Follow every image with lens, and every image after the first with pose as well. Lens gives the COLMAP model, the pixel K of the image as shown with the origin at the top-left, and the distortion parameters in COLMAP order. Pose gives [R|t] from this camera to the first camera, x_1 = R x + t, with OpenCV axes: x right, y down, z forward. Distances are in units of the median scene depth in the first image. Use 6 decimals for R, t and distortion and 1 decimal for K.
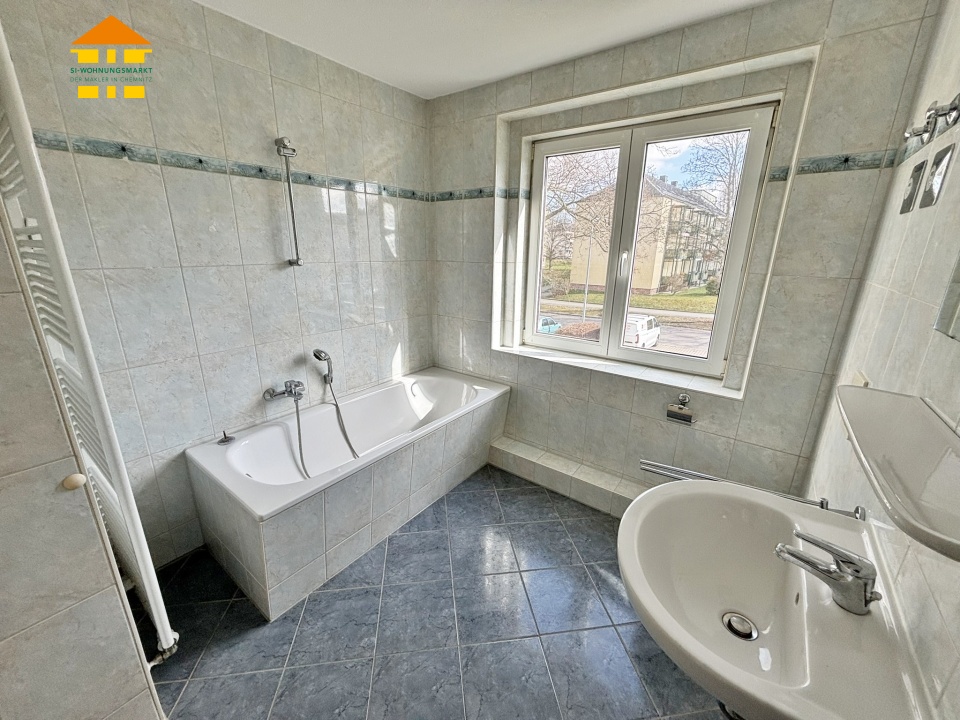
lens RADIAL K [[381.9, 0, 478.2], [0, 381.9, 362.2], [0, 0, 1]] dist [-0.009656, -0.000505]
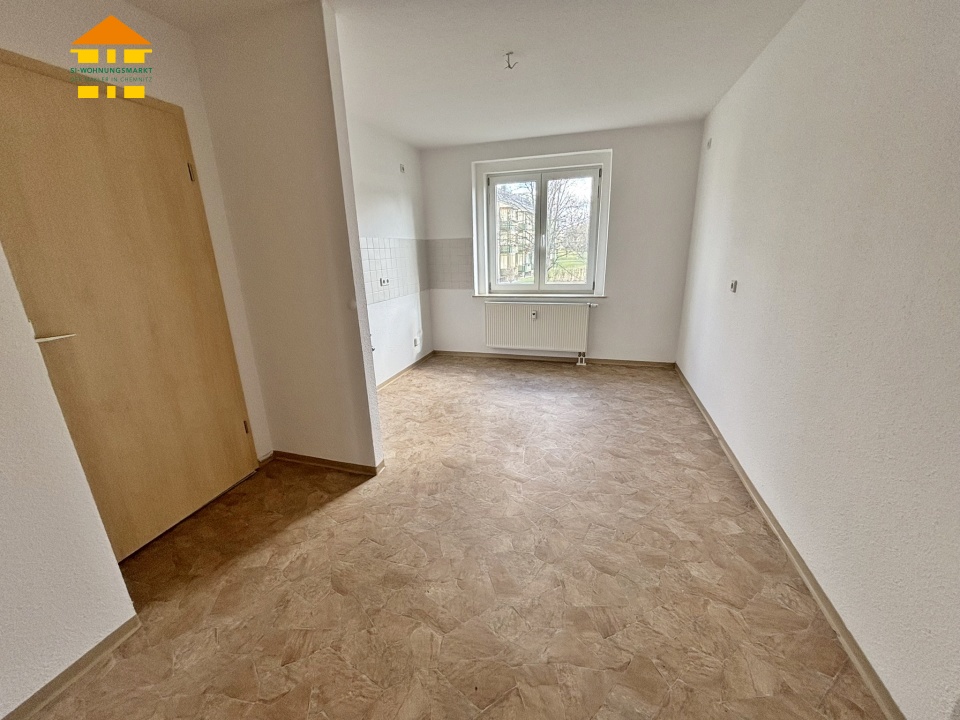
lens RADIAL K [[381.9, 0, 476.3], [0, 381.9, 359.4], [0, 0, 1]] dist [-0.009656, -0.000505]
pose [[0.923953, -0.142038, 0.355155, -0.659355], [0.145477, 0.989213, 0.017154, 0.238065], [-0.353761, 0.035817, 0.934650, -0.623273]]
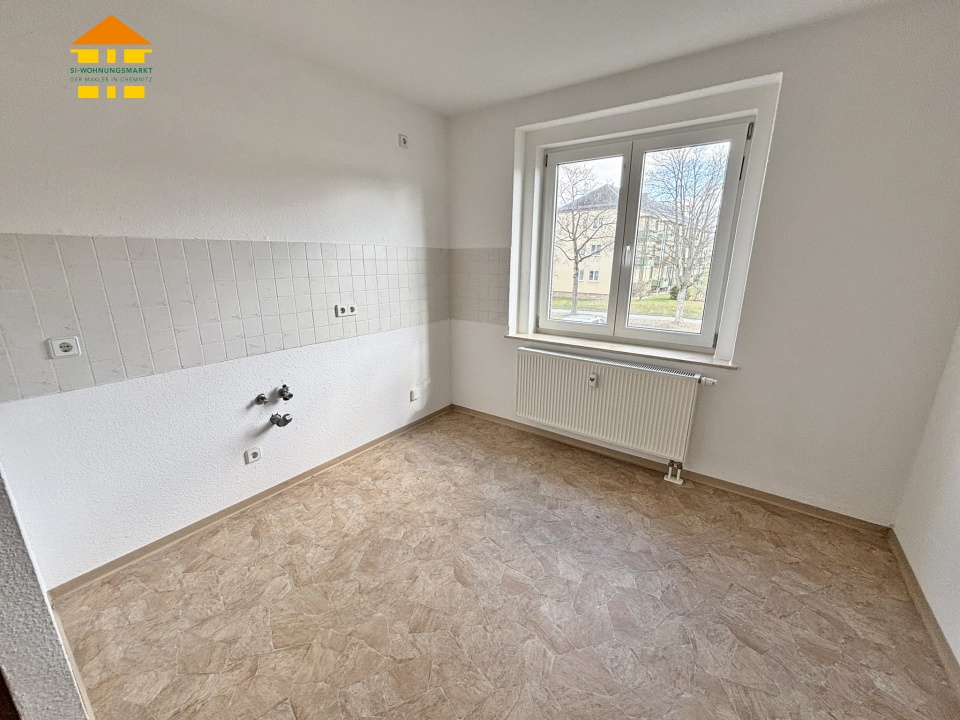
lens RADIAL K [[381.9, 0, 477.3], [0, 381.9, 355.8], [0, 0, 1]] dist [-0.009656, -0.000505]
pose [[0.997915, -0.020208, 0.061305, -0.135931], [0.022555, 0.999030, -0.037829, 0.069479], [-0.060481, 0.039133, 0.997402, -0.092798]]
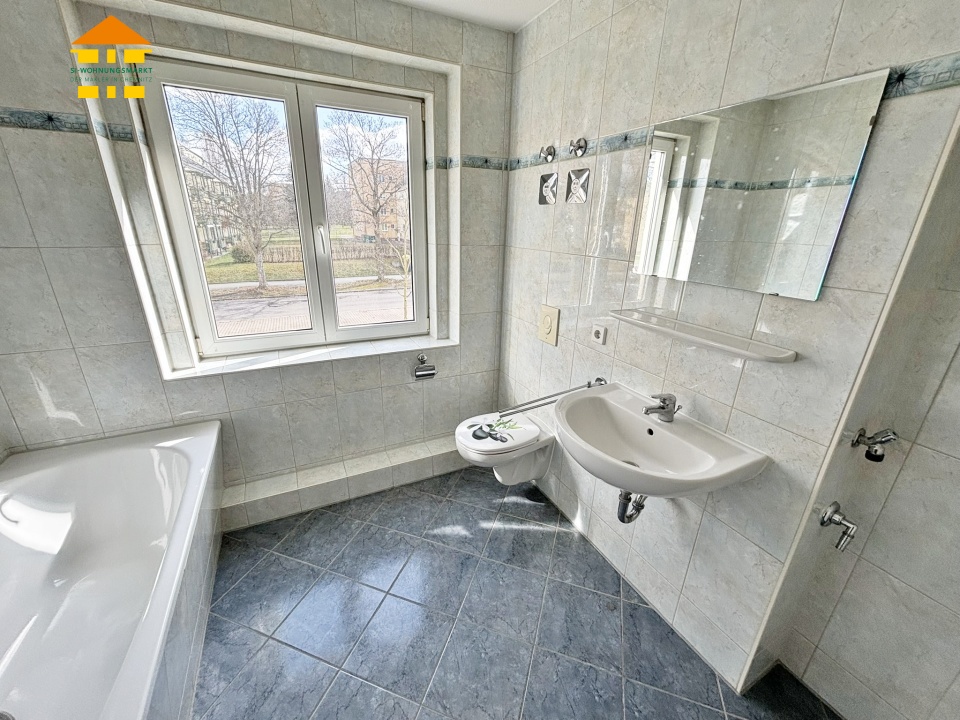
lens RADIAL K [[381.9, 0, 477.1], [0, 381.9, 360.9], [0, 0, 1]] dist [-0.009656, -0.000505]
pose [[0.441040, -0.307905, 0.843017, -0.293145], [0.240037, 0.945558, 0.219777, -0.088151], [-0.864792, 0.105425, 0.490938, 0.241787]]
